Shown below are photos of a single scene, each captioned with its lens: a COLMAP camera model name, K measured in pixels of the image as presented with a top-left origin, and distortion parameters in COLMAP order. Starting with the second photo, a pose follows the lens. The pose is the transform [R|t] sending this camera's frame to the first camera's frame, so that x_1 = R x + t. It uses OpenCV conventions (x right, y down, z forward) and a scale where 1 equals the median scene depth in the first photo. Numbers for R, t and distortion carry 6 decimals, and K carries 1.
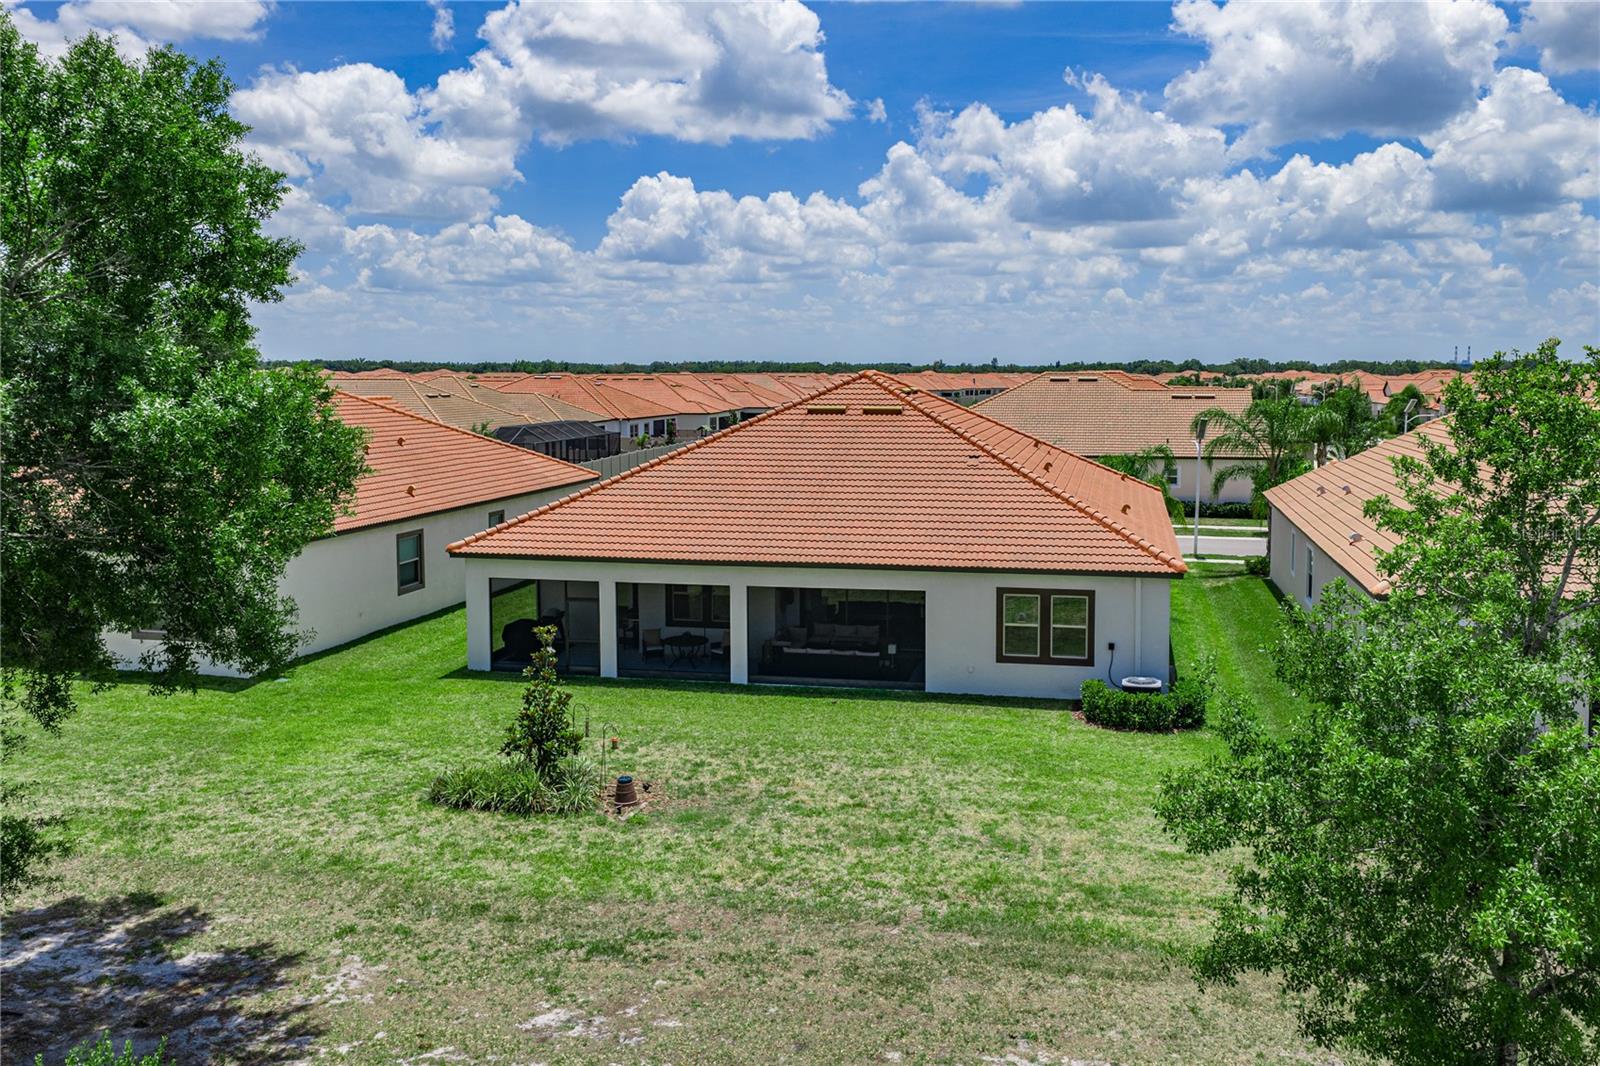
lens RADIAL K [[1424.2, 0, 803.3], [0, 1424.2, 529.9], [0, 0, 1]] dist [0.039565, -0.025404]
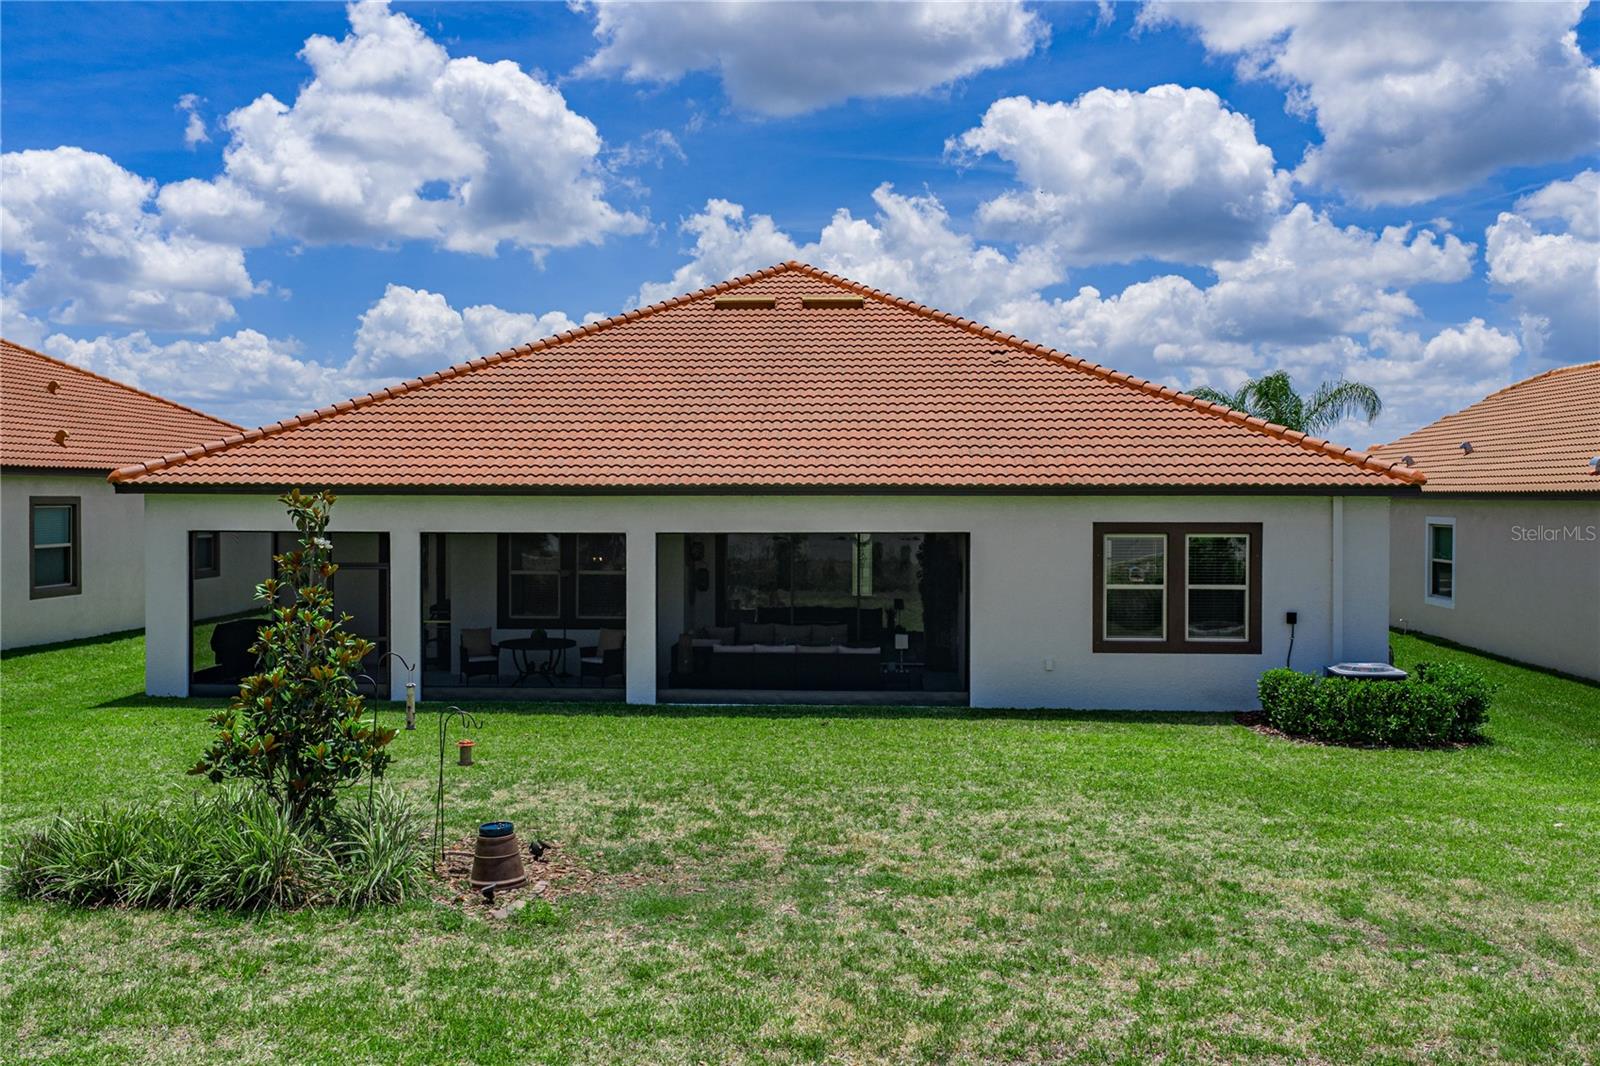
lens RADIAL K [[1542.1, 0, 796.0], [0, 1542.1, 533.7], [0, 0, 1]] dist [0.031210, 0.000000]
pose [[0.989020, 0.001352, 0.147775, -0.104884], [0.010550, 0.996761, -0.079726, 0.124584], [-0.147404, 0.080410, 0.985802, 0.517475]]
